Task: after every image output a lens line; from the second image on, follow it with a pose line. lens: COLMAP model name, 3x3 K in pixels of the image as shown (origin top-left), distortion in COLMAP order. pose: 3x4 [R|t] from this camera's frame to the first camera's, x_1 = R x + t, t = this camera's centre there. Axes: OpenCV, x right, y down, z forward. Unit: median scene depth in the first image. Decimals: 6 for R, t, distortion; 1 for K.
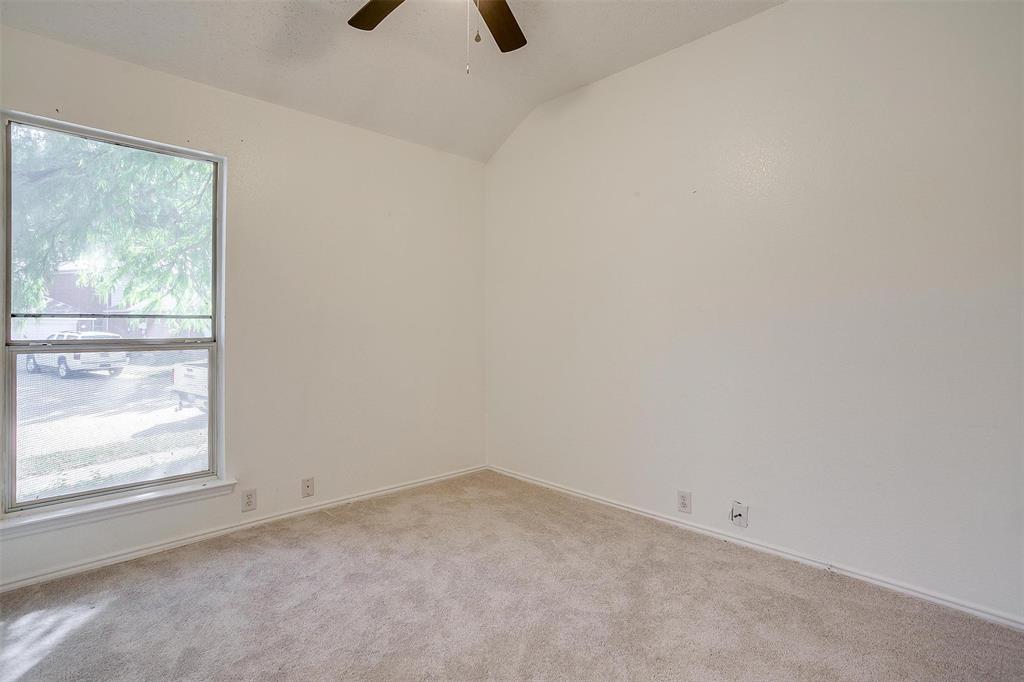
lens RADIAL K [[501.8, 0, 507.6], [0, 501.8, 336.5], [0, 0, 1]] dist [-0.058010, 0.031140]
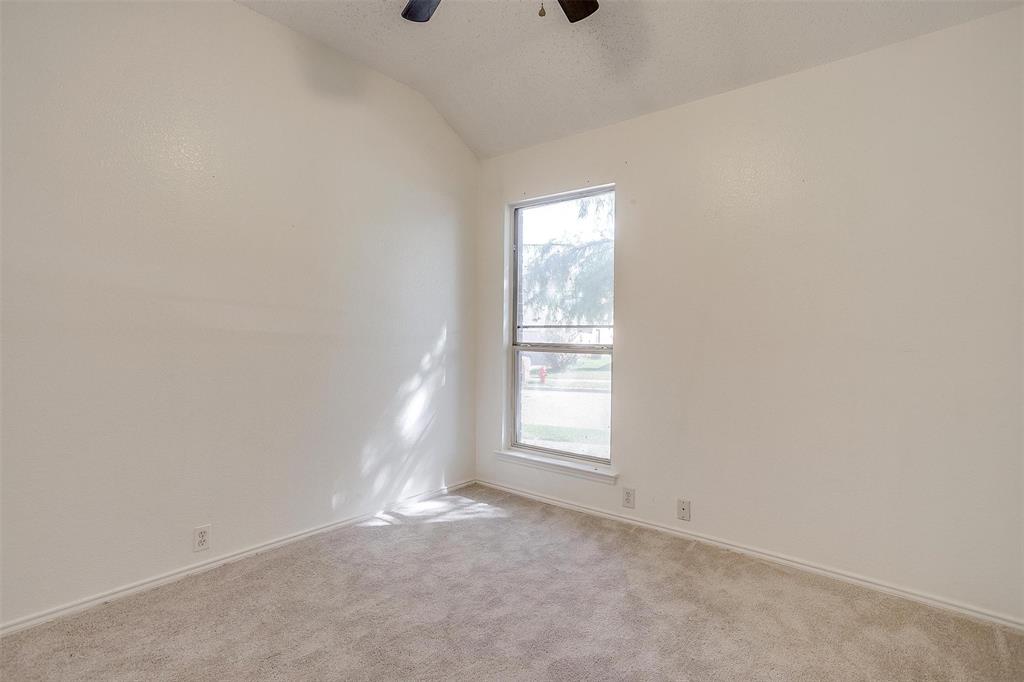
lens RADIAL K [[501.8, 0, 507.6], [0, 501.8, 336.5], [0, 0, 1]] dist [-0.058010, 0.031140]
pose [[0.103737, 0.005799, -0.994588, 0.535725], [-0.028337, 0.999594, 0.002873, -0.012583], [0.994201, 0.027885, 0.103860, 0.639552]]
